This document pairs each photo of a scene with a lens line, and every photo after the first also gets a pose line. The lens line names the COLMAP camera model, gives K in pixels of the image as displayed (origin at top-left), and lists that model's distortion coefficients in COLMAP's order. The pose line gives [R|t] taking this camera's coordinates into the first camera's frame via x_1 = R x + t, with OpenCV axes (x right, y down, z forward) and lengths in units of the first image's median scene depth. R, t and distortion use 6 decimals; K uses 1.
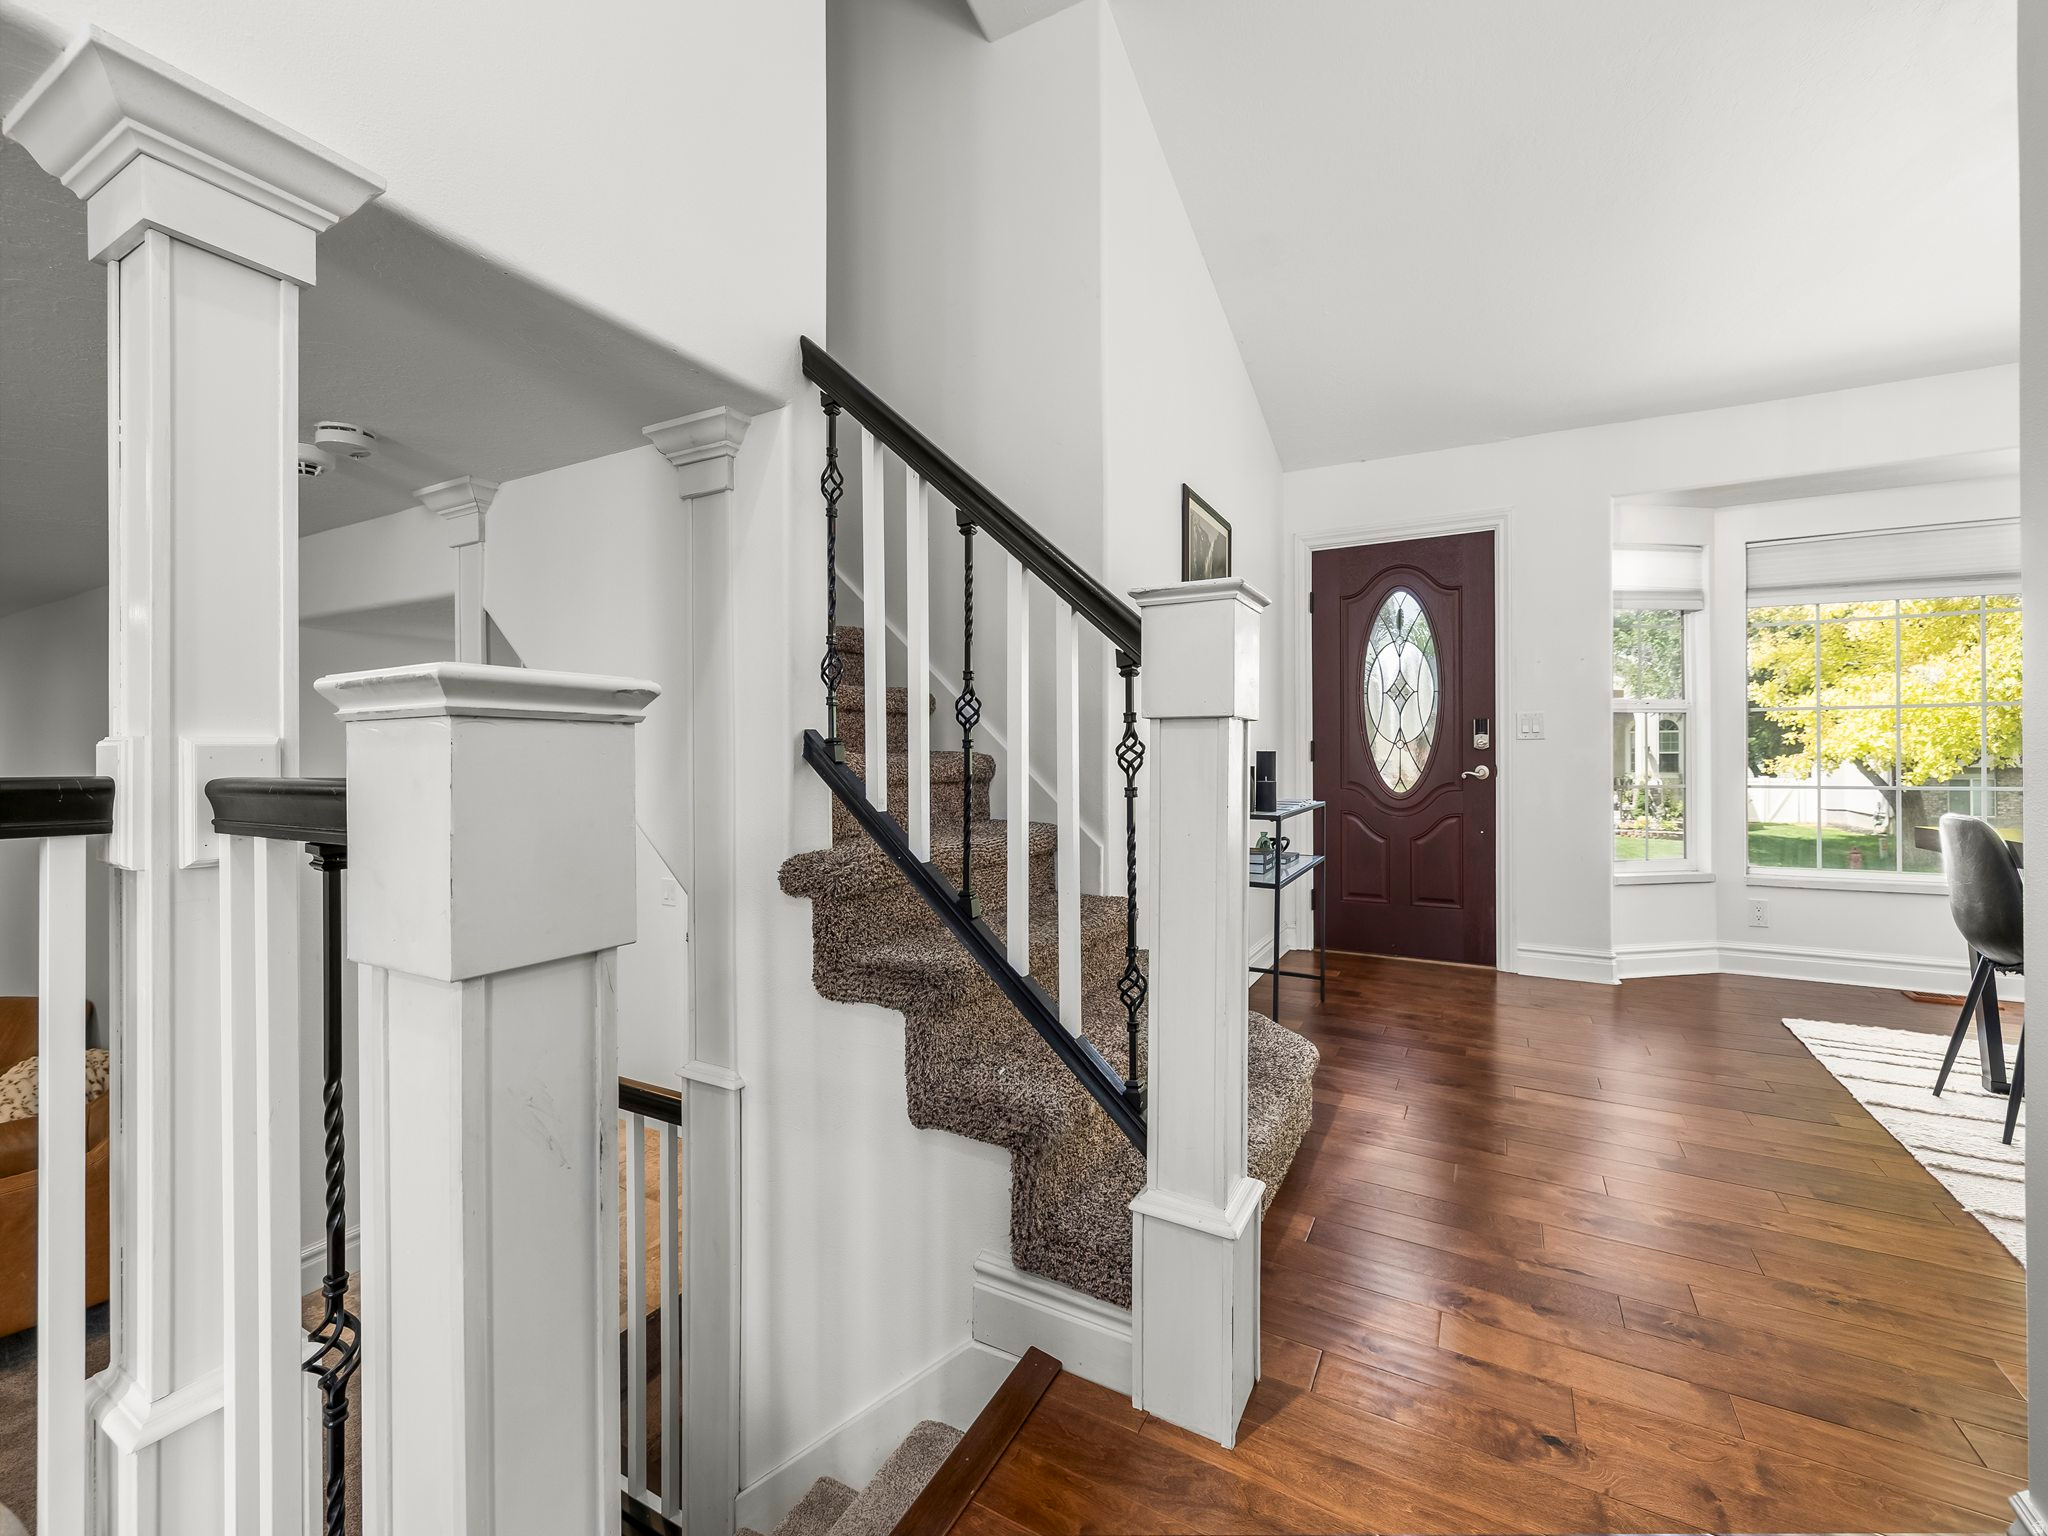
lens RADIAL K [[854.3, 0, 1016.8], [0, 854.3, 759.3], [0, 0, 1]] dist [0.002340, -0.000808]
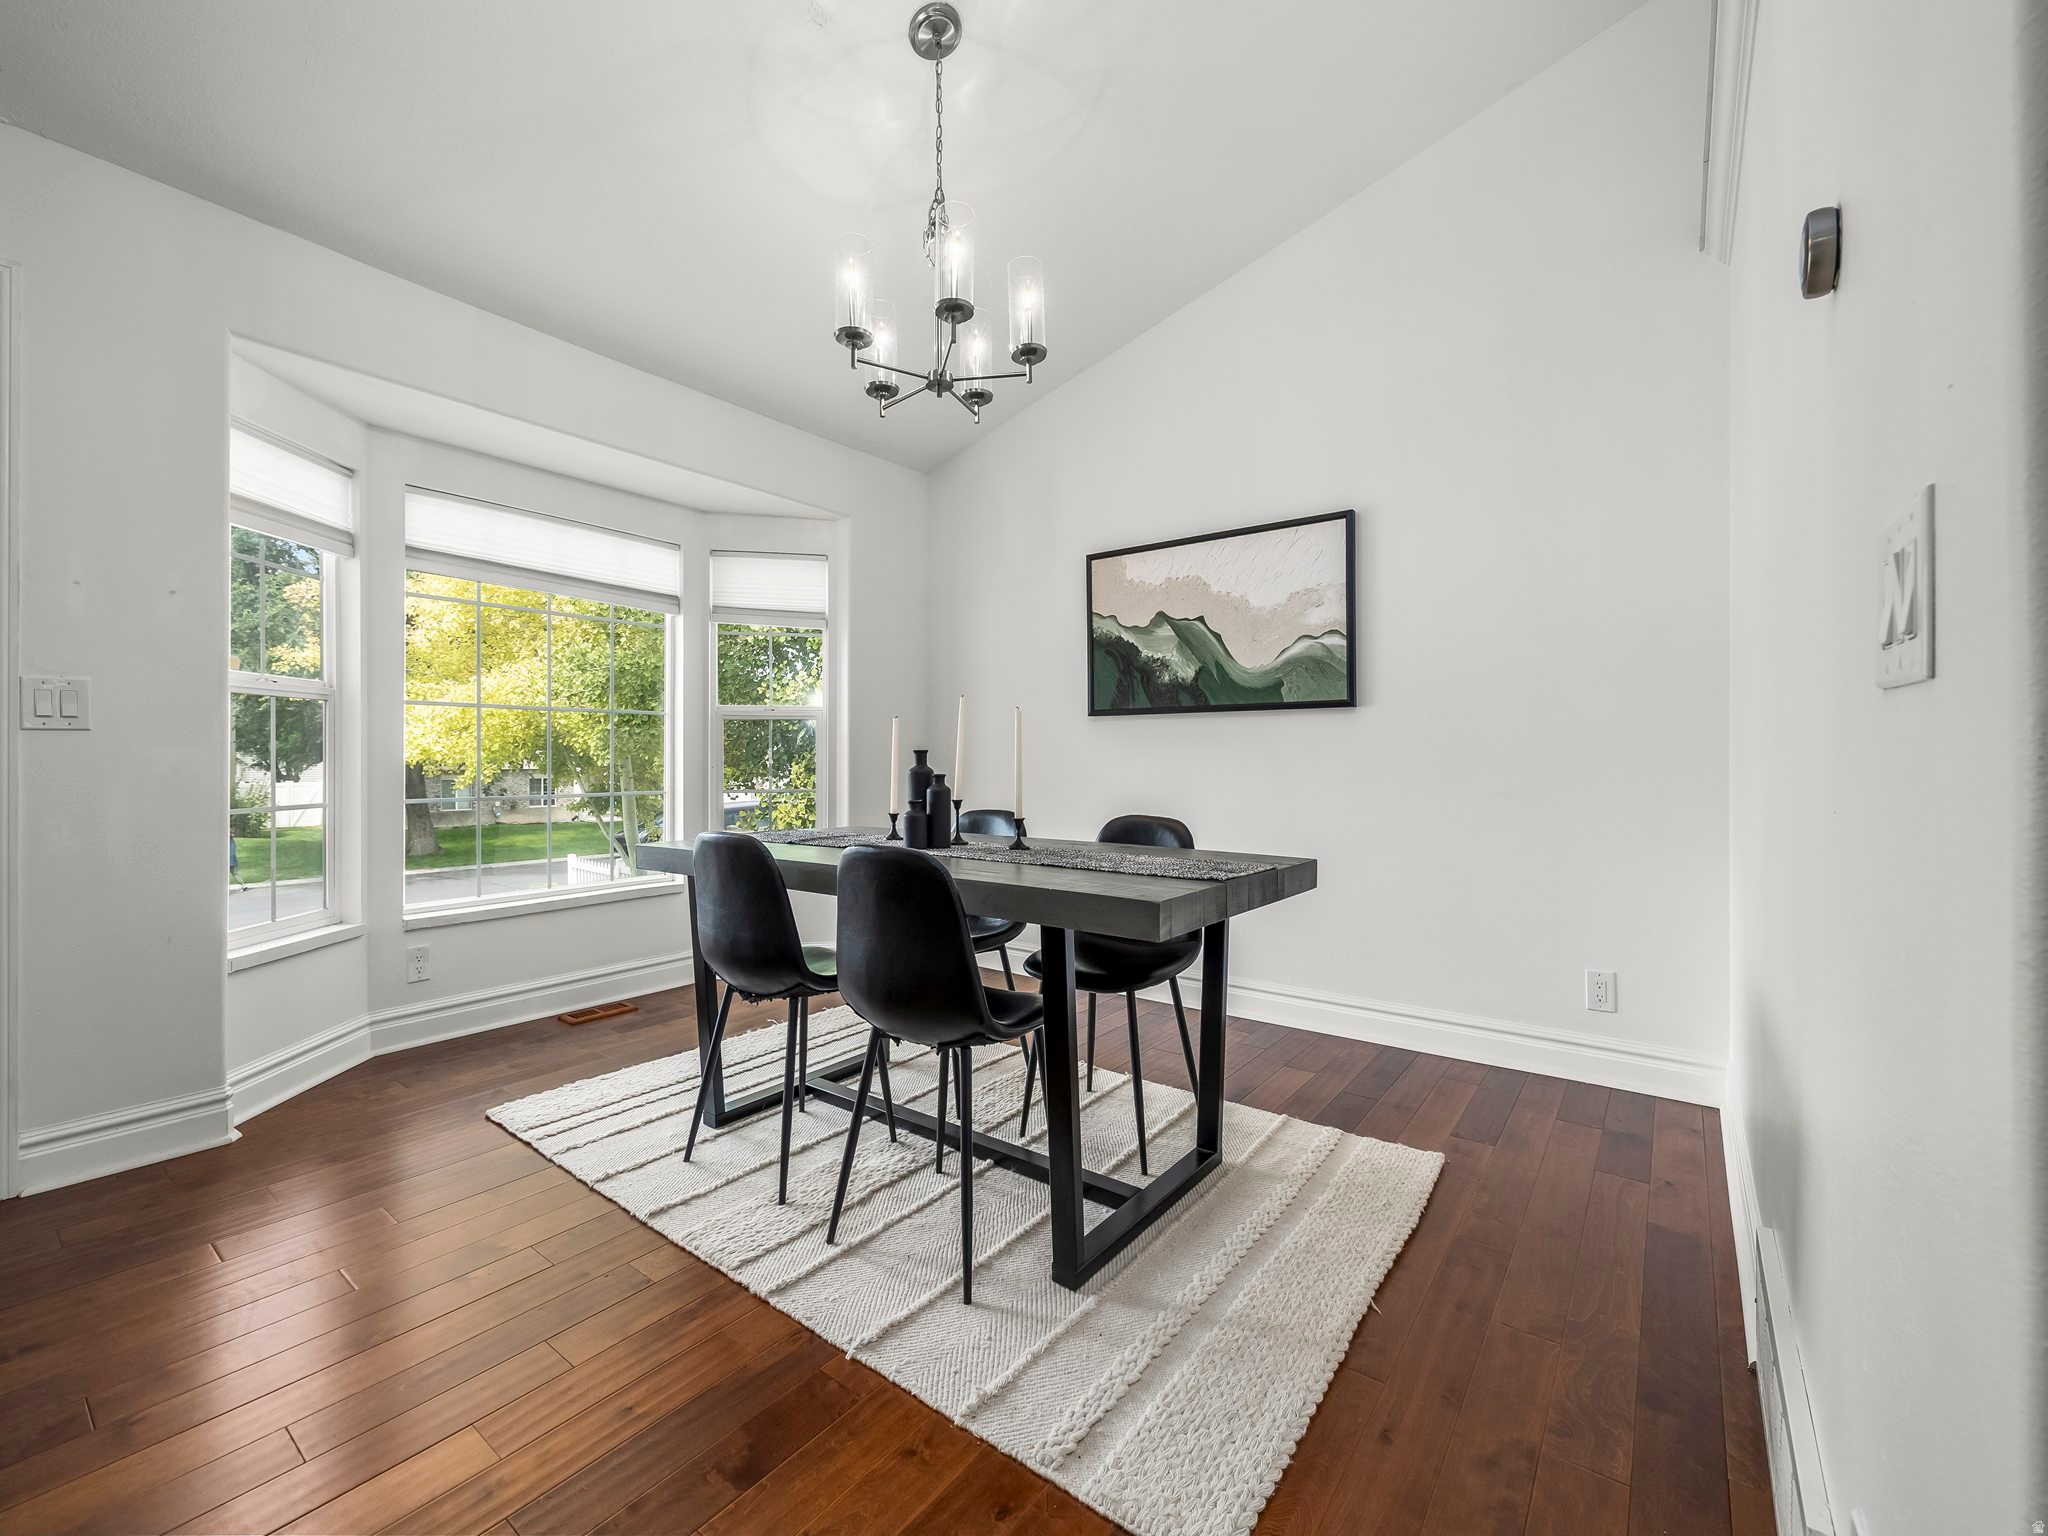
lens RADIAL K [[854.3, 0, 1012.2], [0, 854.3, 755.5], [0, 0, 1]] dist [0.002340, -0.000808]
pose [[0.142048, 0.013592, 0.989766, 0.242060], [-0.006619, 0.999896, -0.012782, -0.005082], [-0.989838, -0.004736, 0.142123, 0.508160]]
